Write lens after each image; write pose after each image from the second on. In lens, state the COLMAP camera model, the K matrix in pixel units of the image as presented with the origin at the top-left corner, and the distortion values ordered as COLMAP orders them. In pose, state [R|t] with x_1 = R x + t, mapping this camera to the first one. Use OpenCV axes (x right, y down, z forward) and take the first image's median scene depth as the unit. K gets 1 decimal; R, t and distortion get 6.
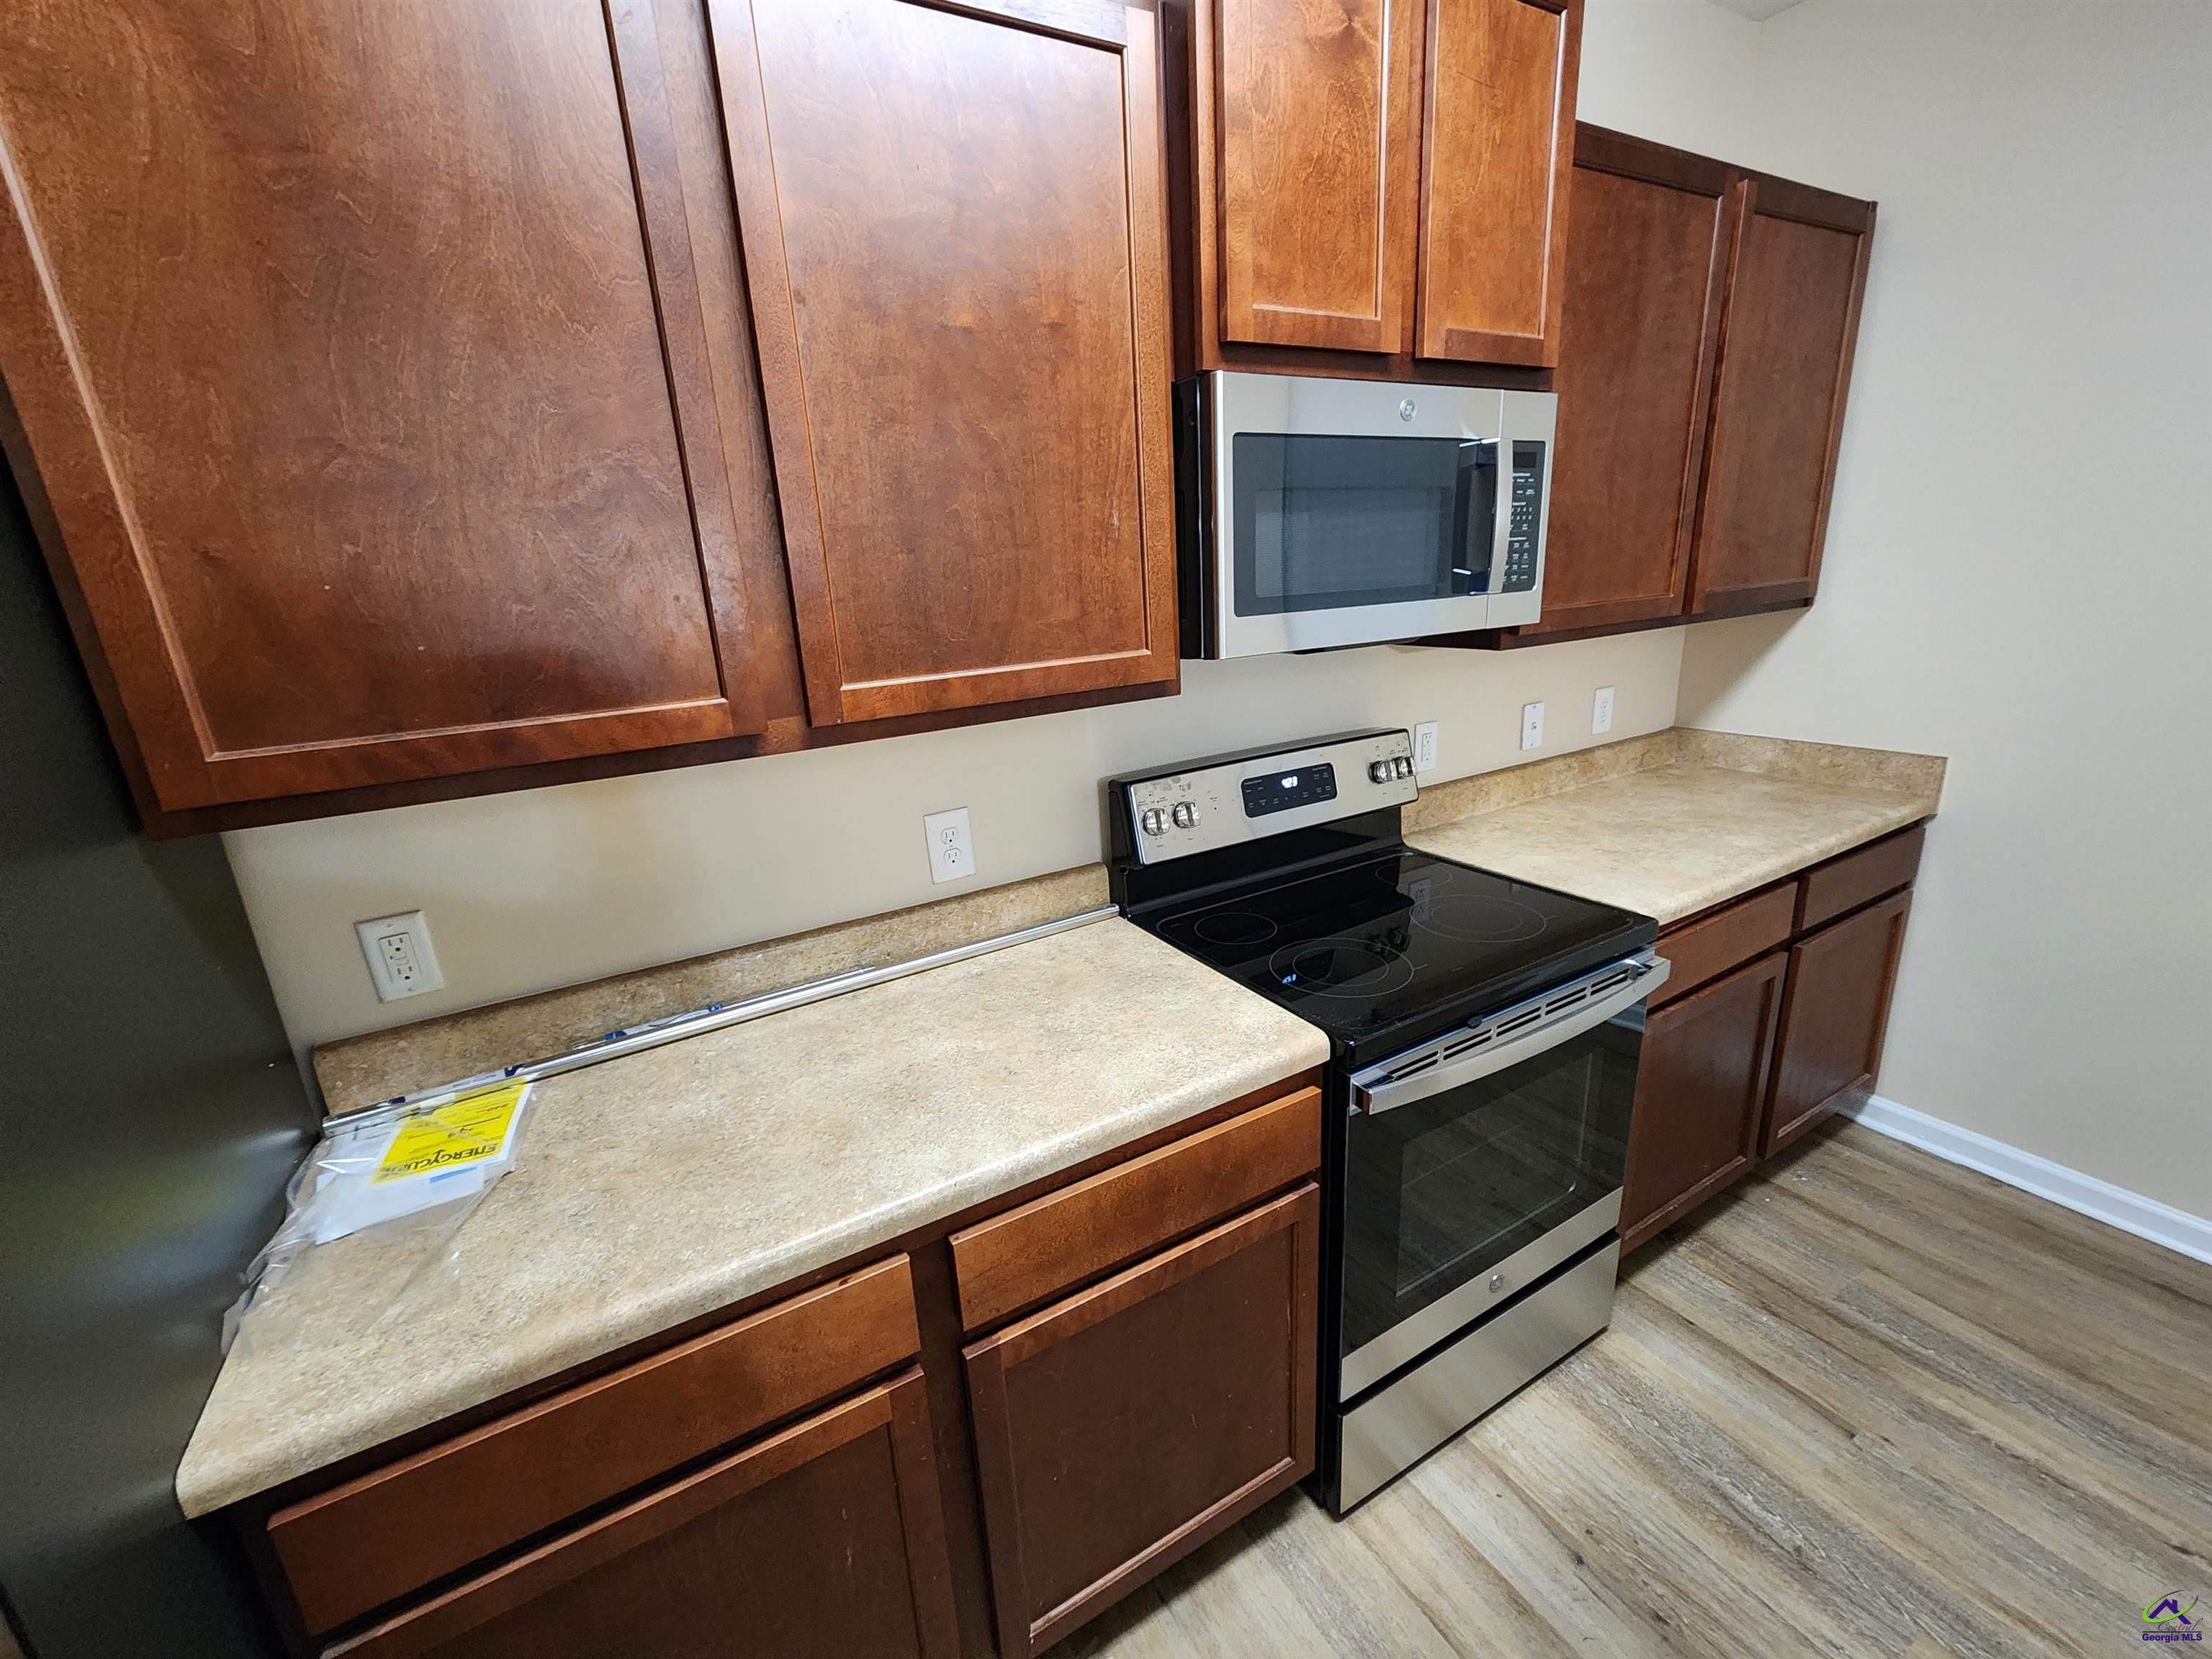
lens RADIAL K [[915.1, 0, 1111.8], [0, 915.1, 832.9], [0, 0, 1]] dist [0.002877, 0.001318]
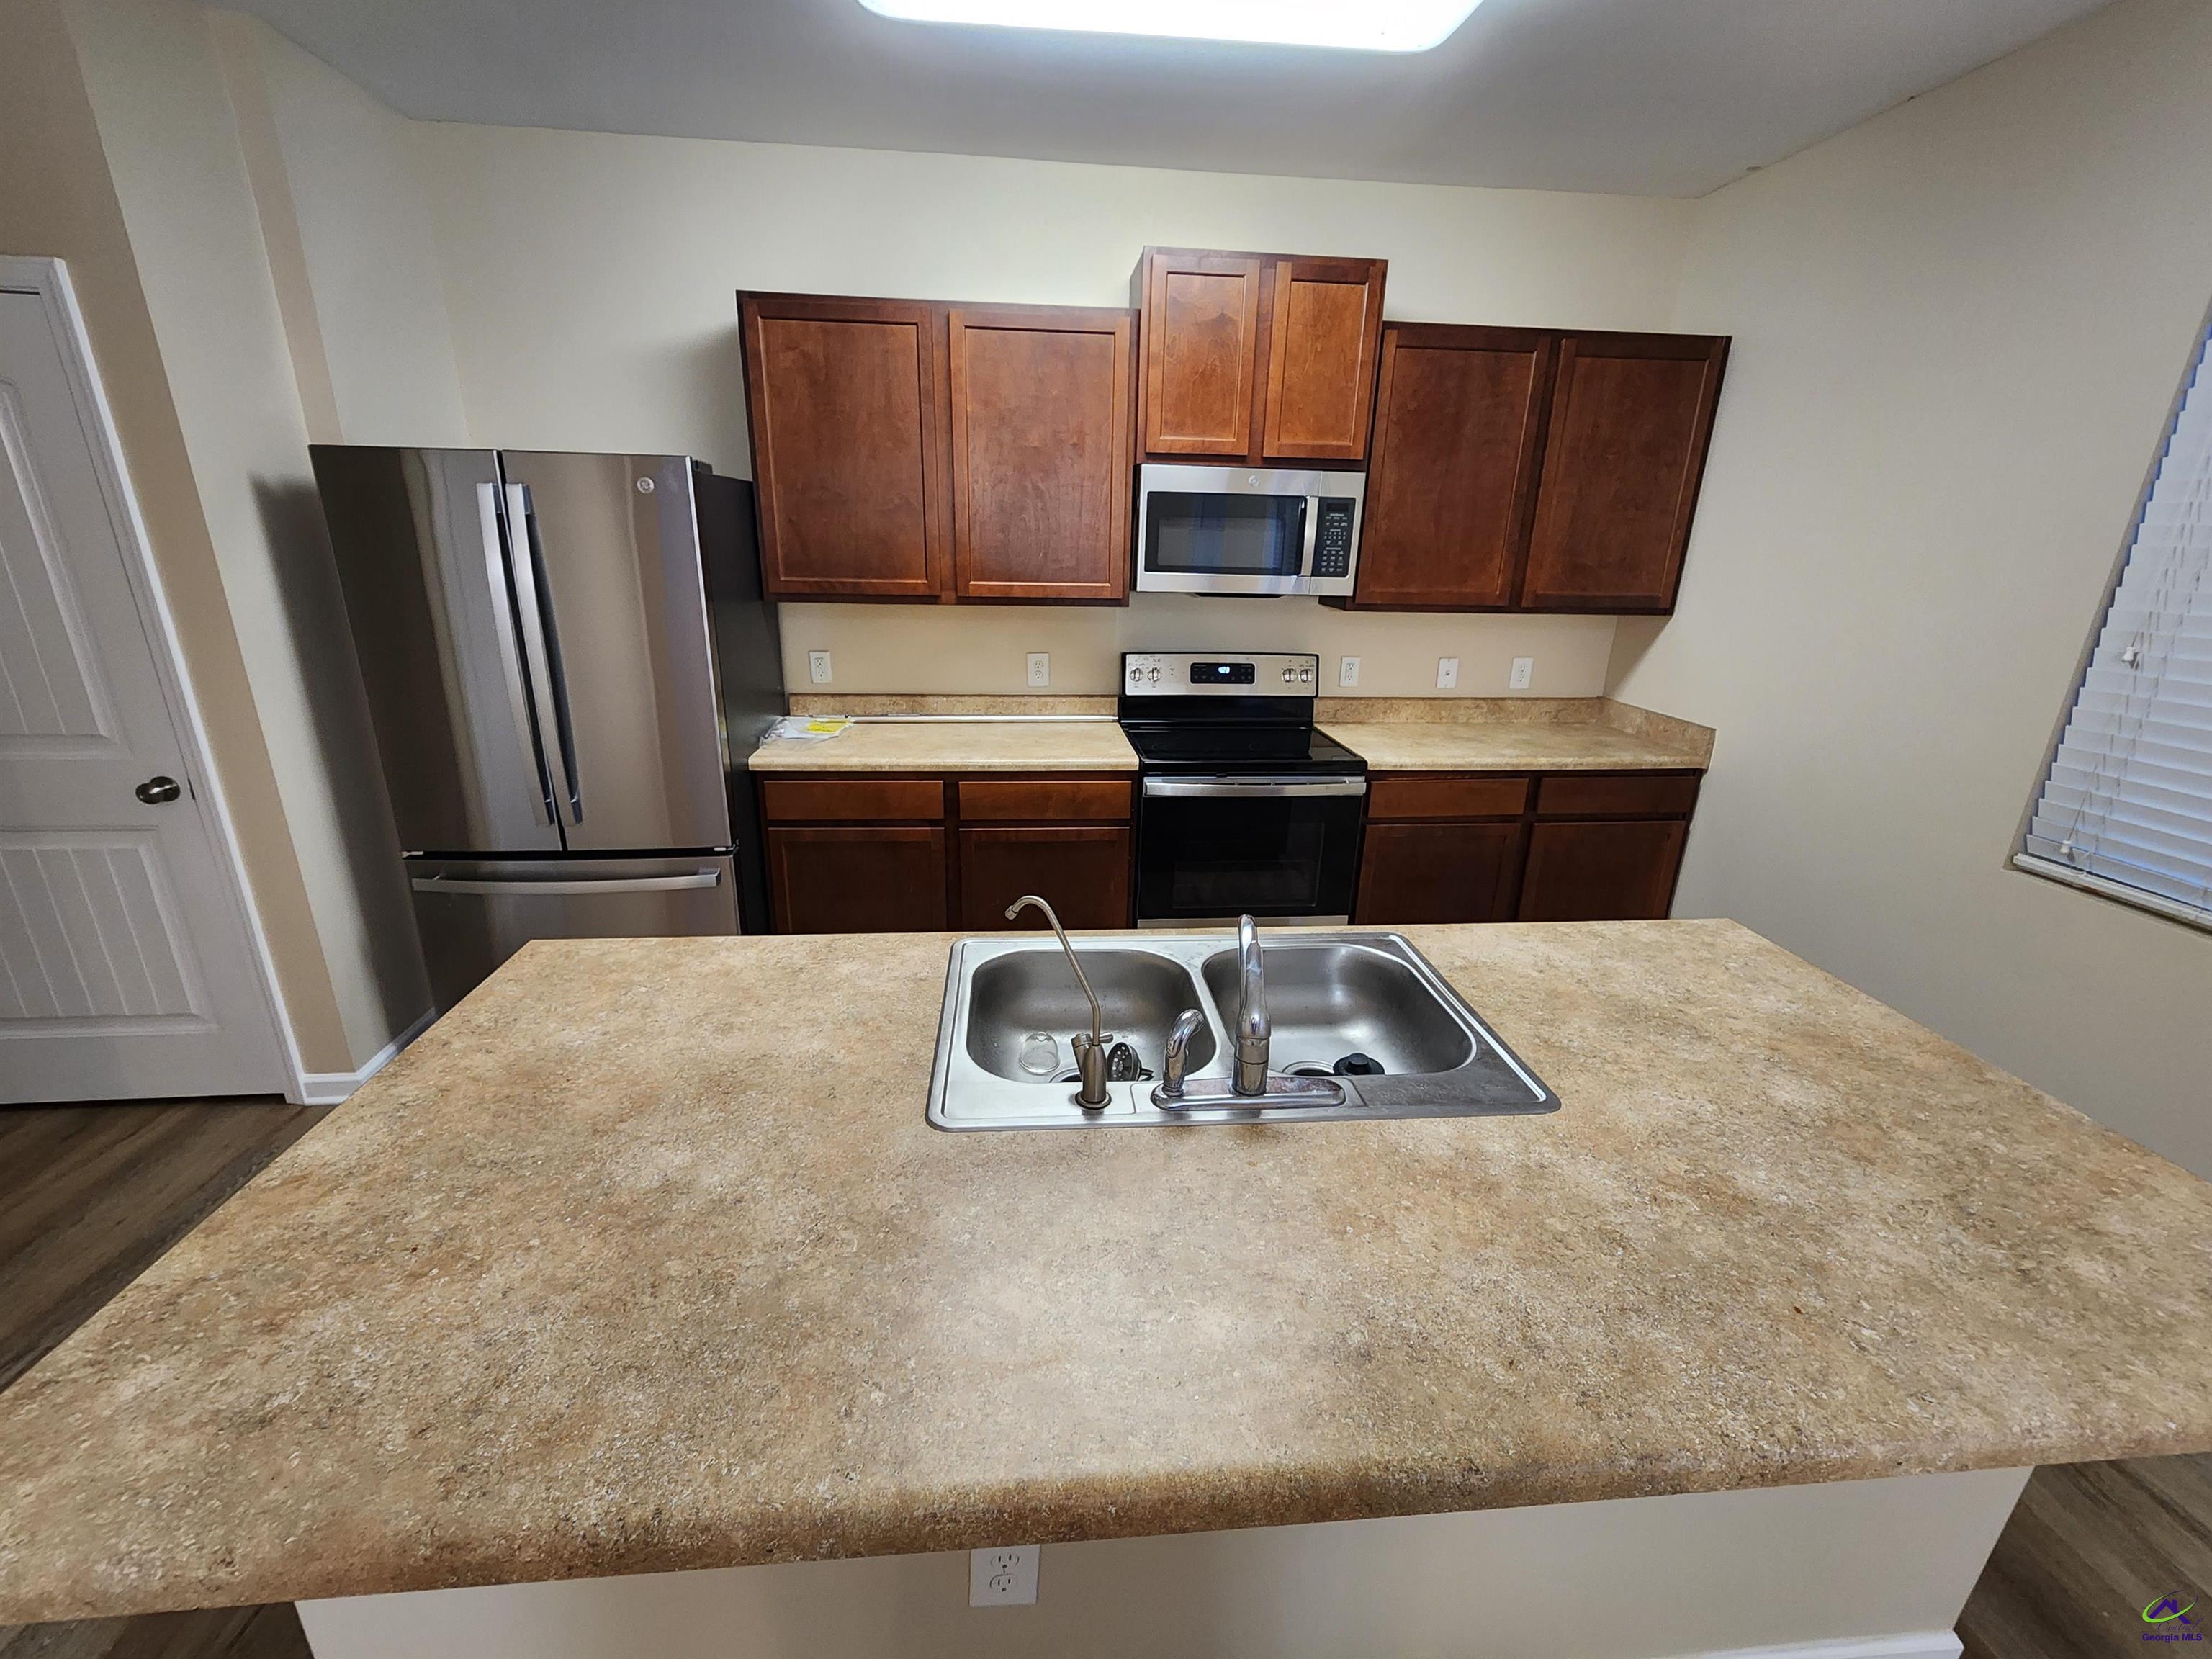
lens RADIAL K [[915.1, 0, 1123.3], [0, 915.1, 826.1], [0, 0, 1]] dist [0.002877, 0.001318]
pose [[0.913511, 0.195965, -0.356504, 0.894406], [-0.183228, 0.980609, 0.069519, 0.199335], [0.363214, 0.001815, 0.931704, -0.972830]]
